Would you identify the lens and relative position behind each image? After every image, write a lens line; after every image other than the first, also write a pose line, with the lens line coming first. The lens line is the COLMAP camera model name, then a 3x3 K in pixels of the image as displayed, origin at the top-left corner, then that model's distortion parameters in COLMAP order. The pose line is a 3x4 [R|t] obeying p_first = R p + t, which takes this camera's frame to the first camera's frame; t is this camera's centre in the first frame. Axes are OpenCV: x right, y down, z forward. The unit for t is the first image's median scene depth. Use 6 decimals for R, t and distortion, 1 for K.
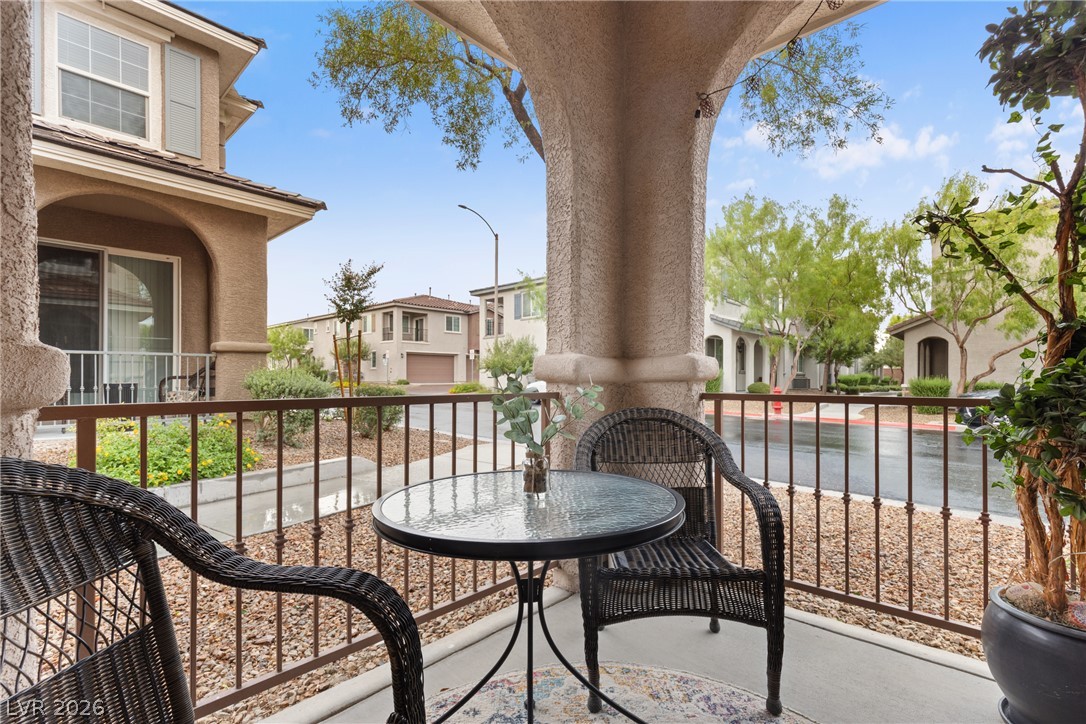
lens RADIAL K [[489.8, 0, 548.2], [0, 489.8, 368.8], [0, 0, 1]] dist [0.006554, -0.000526]
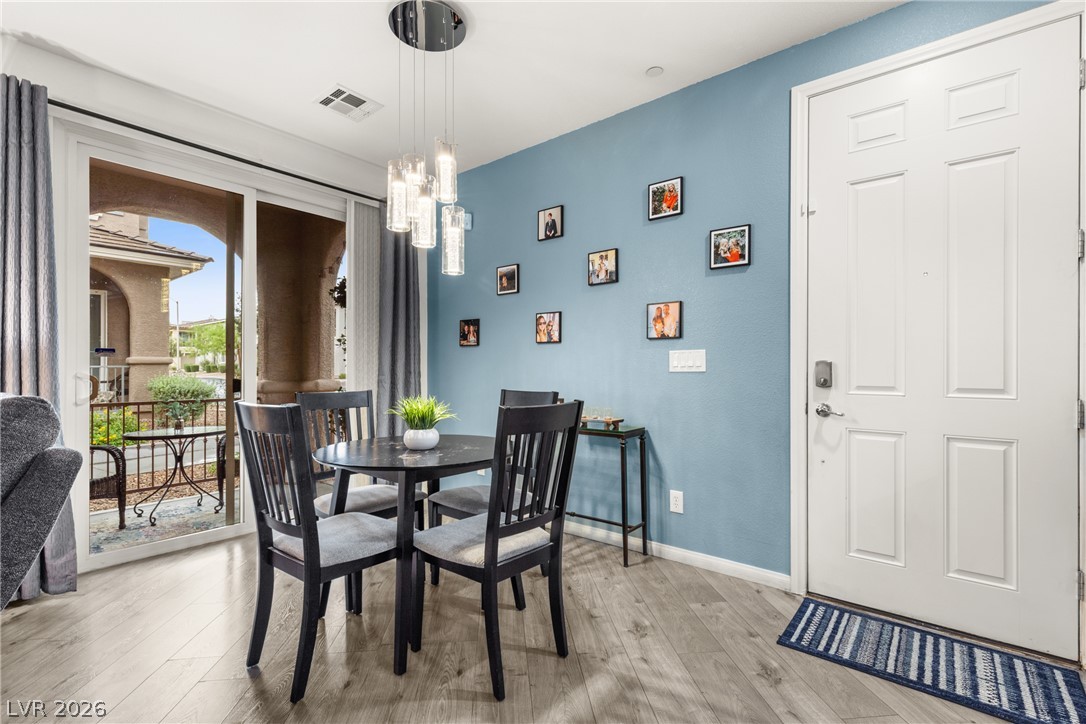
lens RADIAL K [[489.8, 0, 548.2], [0, 489.8, 368.8], [0, 0, 1]] dist [0.006554, -0.000526]
pose [[0.998294, 0.003066, 0.058301, 0.460773], [-0.003843, 0.999905, 0.013229, -0.044690], [-0.058255, -0.013430, 0.998211, -0.503522]]
